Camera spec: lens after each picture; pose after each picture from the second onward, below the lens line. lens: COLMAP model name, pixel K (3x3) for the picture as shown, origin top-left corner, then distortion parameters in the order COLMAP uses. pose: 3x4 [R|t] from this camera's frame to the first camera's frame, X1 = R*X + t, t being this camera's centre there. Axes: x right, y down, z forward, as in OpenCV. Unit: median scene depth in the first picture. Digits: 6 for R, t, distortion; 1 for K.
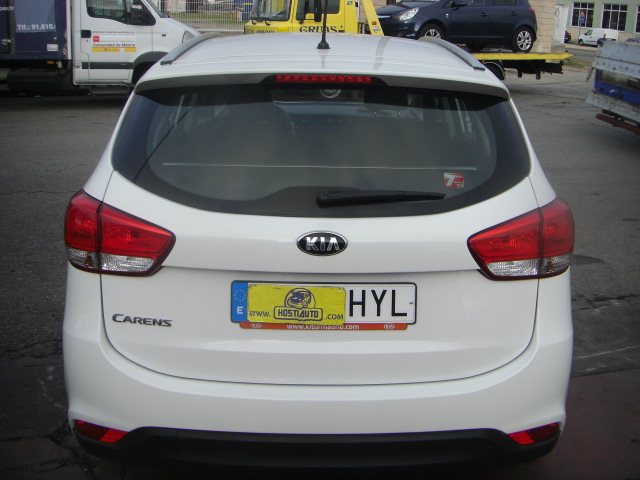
lens RADIAL K [[723.3, 0, 341.6], [0, 723.3, 173.9], [0, 0, 1]] dist [-0.160102, 0.065929]
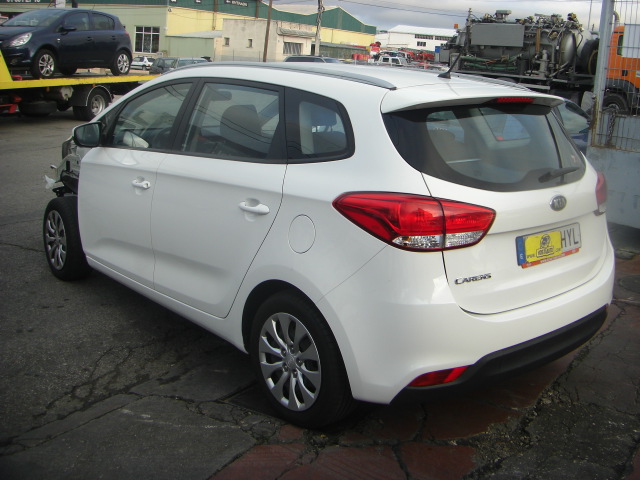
lens RADIAL K [[723.3, 0, 341.6], [0, 723.3, 173.9], [0, 0, 1]] dist [-0.160102, 0.065929]
pose [[0.766928, -0.094875, 0.634681, -1.315181], [0.112953, 0.993528, 0.012028, -0.036692], [-0.631715, 0.062464, 0.772680, 0.088127]]
